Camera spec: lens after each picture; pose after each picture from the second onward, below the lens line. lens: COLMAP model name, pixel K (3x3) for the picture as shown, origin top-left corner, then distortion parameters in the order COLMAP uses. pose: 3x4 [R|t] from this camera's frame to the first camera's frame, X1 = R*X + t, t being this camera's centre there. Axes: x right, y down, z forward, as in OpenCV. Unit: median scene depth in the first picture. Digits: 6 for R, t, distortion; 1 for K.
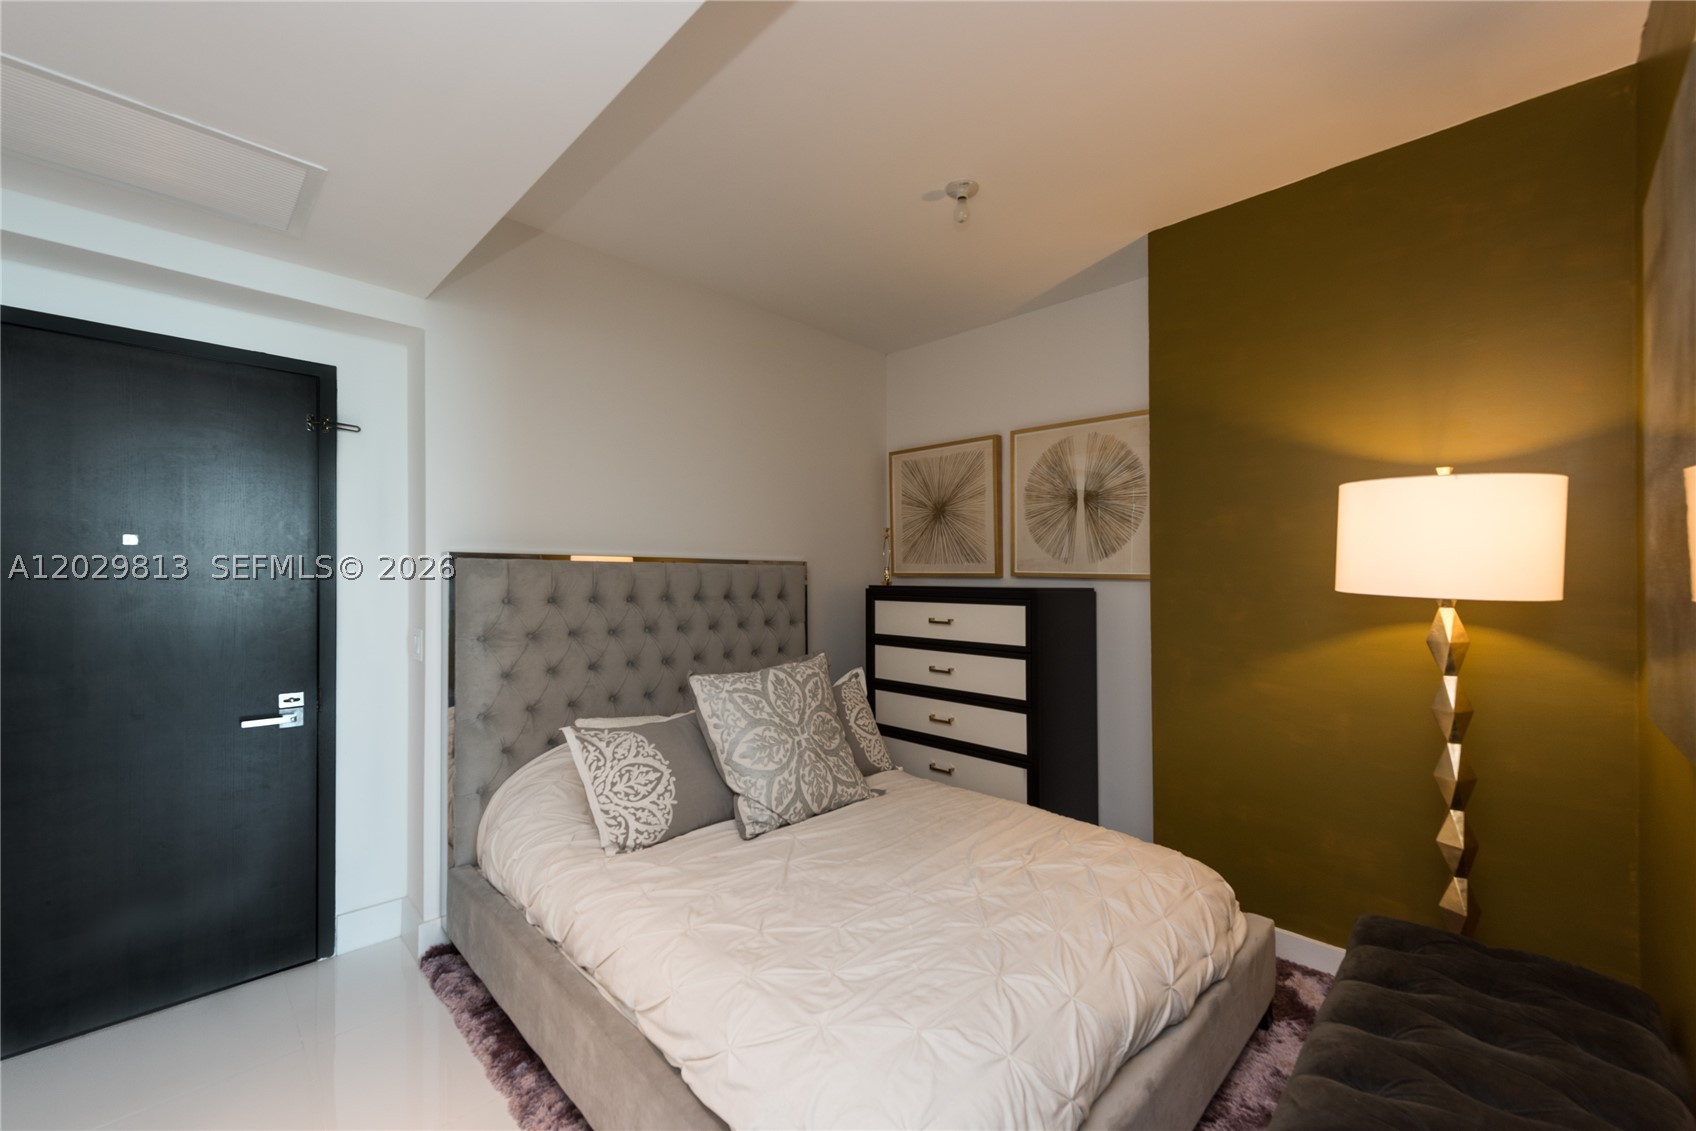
lens RADIAL K [[667.7, 0, 858.9], [0, 667.7, 571.4], [0, 0, 1]] dist [0.013824, -0.004862]
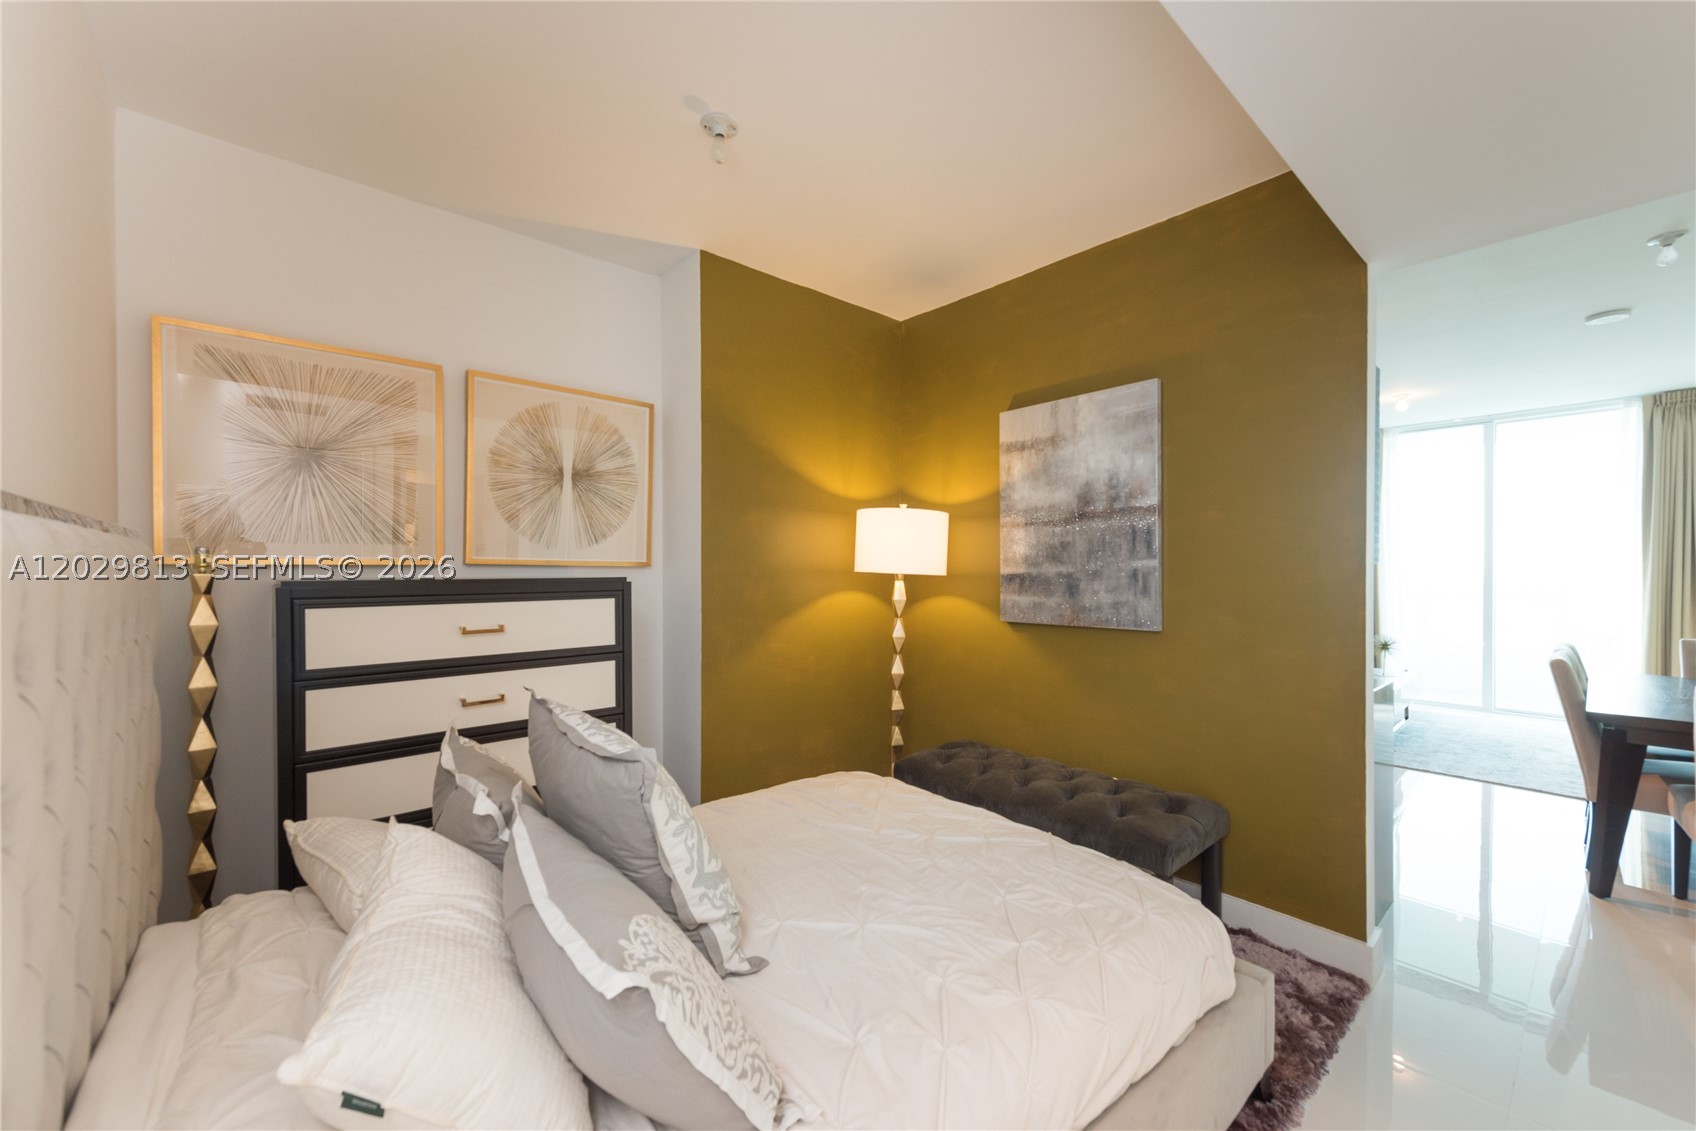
lens RADIAL K [[667.7, 0, 858.9], [0, 667.7, 571.4], [0, 0, 1]] dist [0.013824, -0.004862]
pose [[0.054907, -0.010219, 0.998439, -0.537675], [-0.002871, 0.999942, 0.010392, 0.006968], [-0.998487, -0.003438, 0.054874, 0.564897]]
